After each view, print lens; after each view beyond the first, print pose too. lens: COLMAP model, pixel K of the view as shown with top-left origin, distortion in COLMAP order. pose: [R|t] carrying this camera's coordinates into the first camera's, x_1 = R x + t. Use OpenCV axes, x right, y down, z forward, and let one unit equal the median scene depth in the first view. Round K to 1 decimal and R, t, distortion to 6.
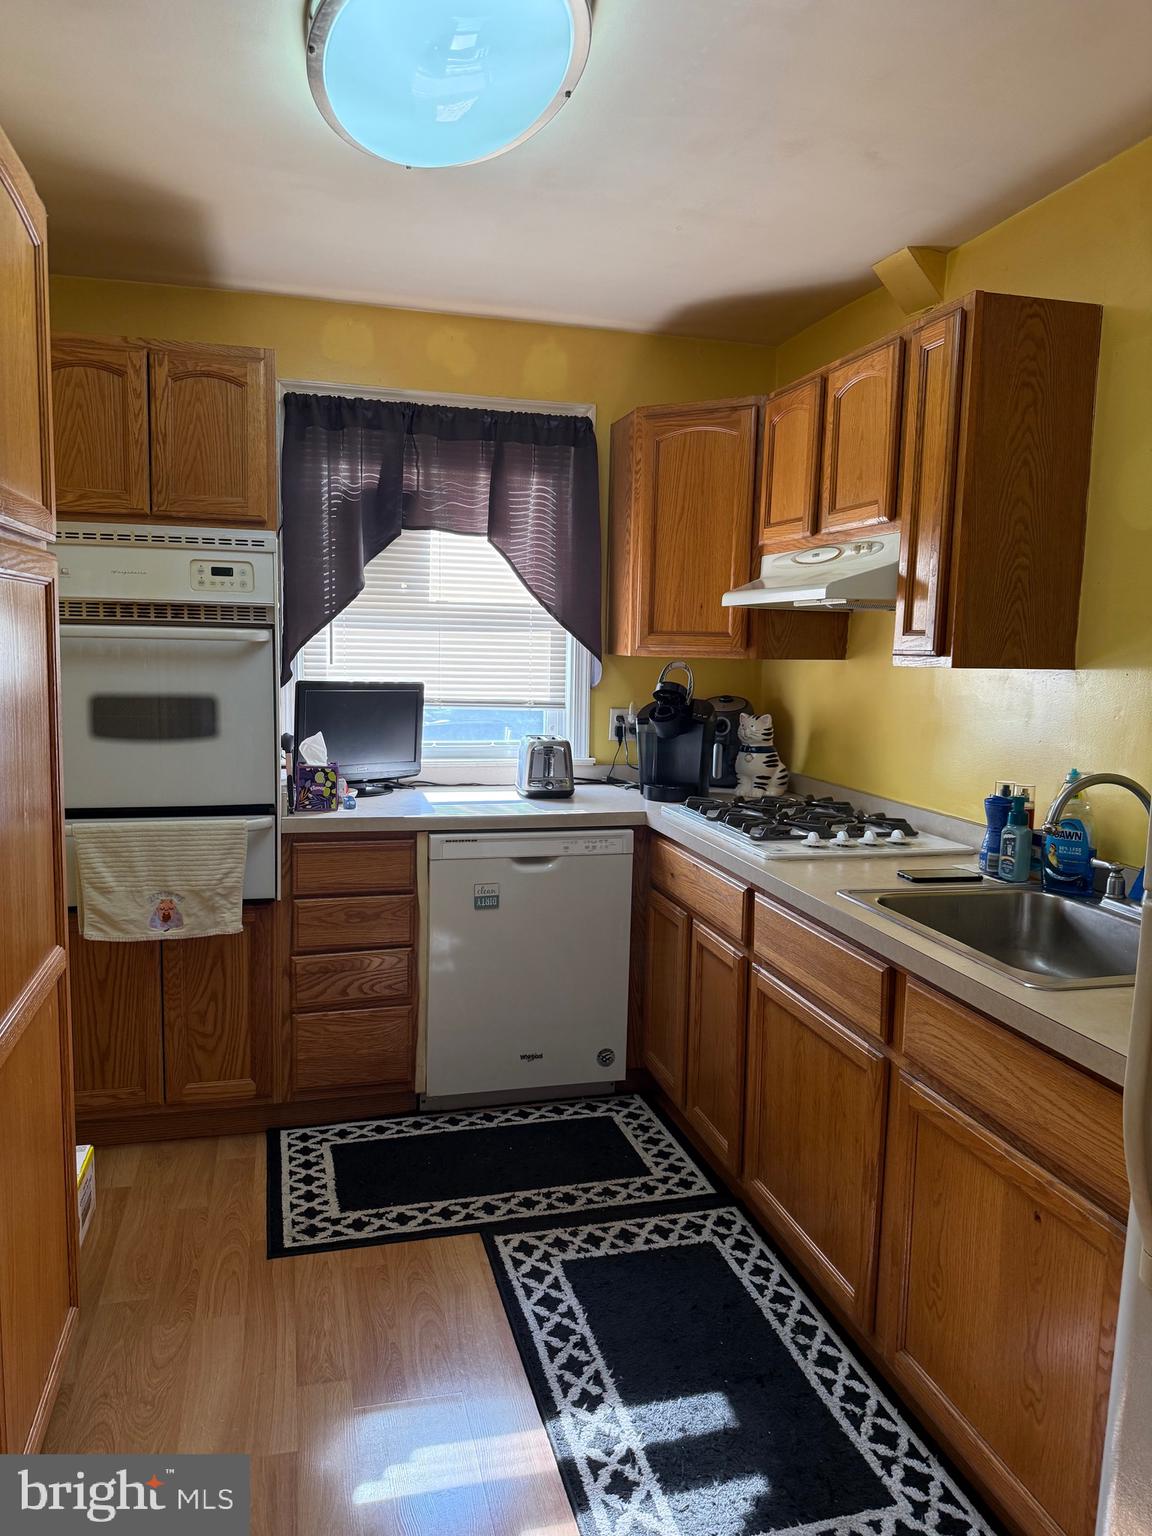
lens RADIAL K [[1086.3, 0, 574.3], [0, 1086.3, 766.3], [0, 0, 1]] dist [0.161465, -0.316595]
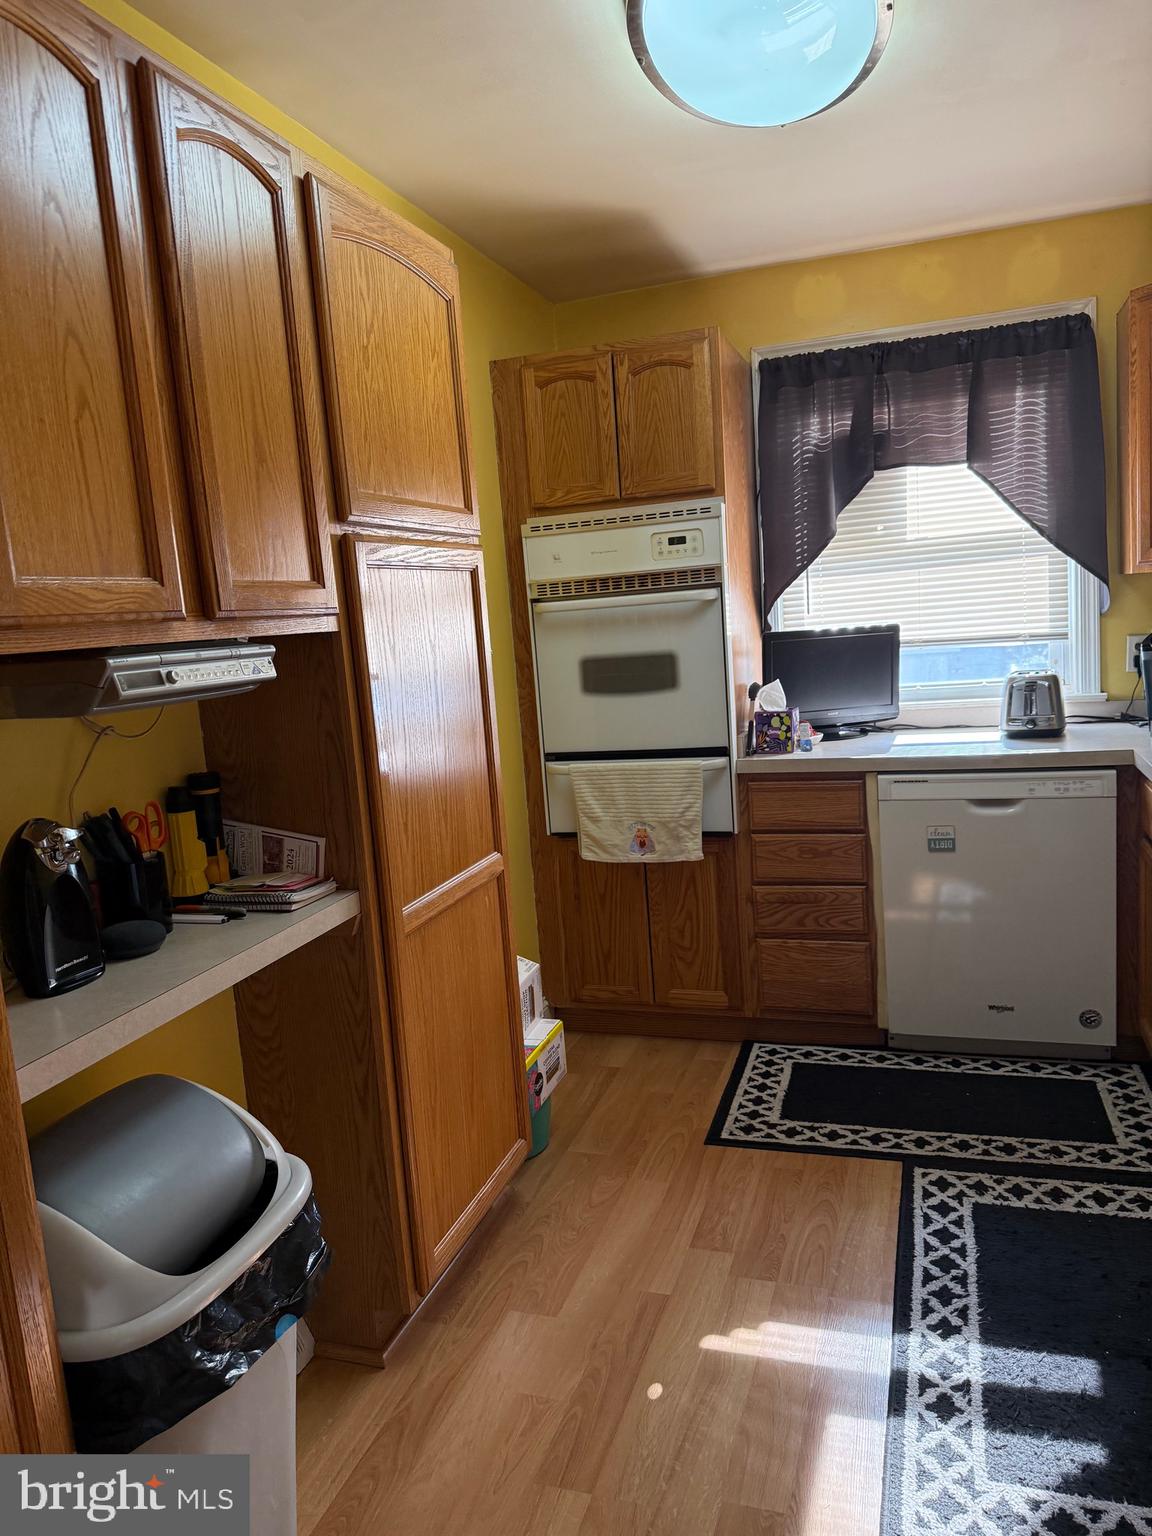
lens RADIAL K [[1090.4, 0, 583.4], [0, 1090.4, 770.7], [0, 0, 1]] dist [0.191172, -0.354822]
pose [[0.836871, -0.005506, -0.547372, 0.205529], [0.027517, 0.999108, 0.032021, 0.019081], [0.546707, -0.041860, 0.836277, -0.002090]]
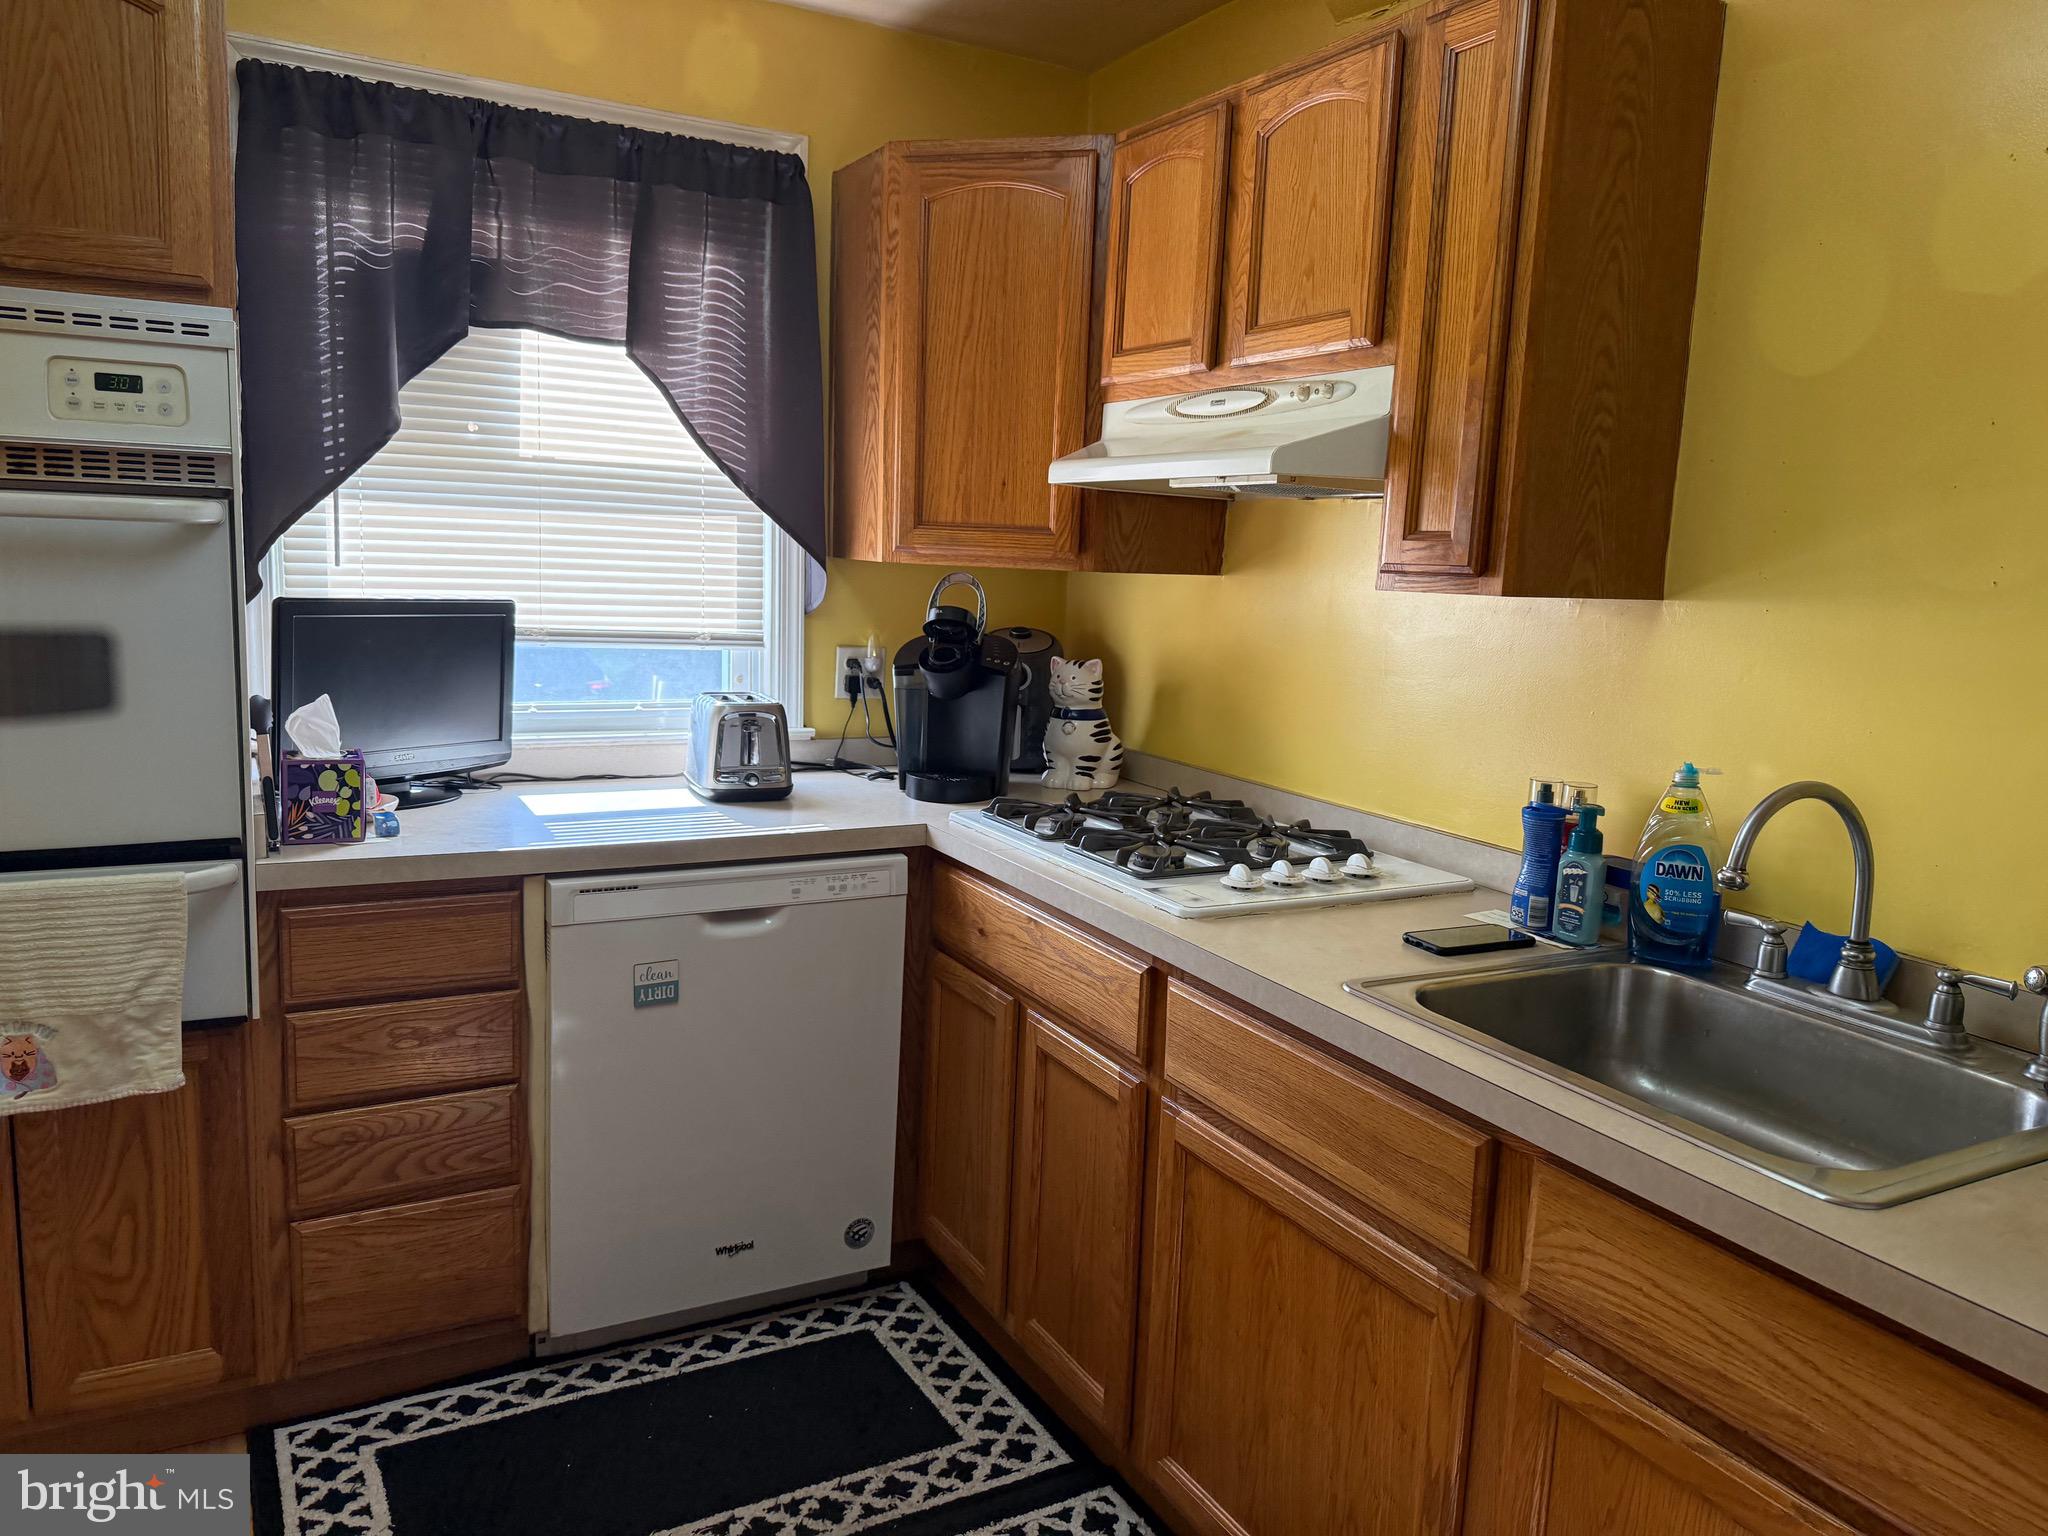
lens RADIAL K [[1457.5, 0, 1025.6], [0, 1457.5, 764.3], [0, 0, 1]] dist [0.023763, -0.031605]
pose [[0.969872, -0.017169, 0.243008, -0.079931], [0.007146, 0.999089, 0.042070, -0.026642], [-0.243509, -0.039066, 0.969112, 0.235993]]
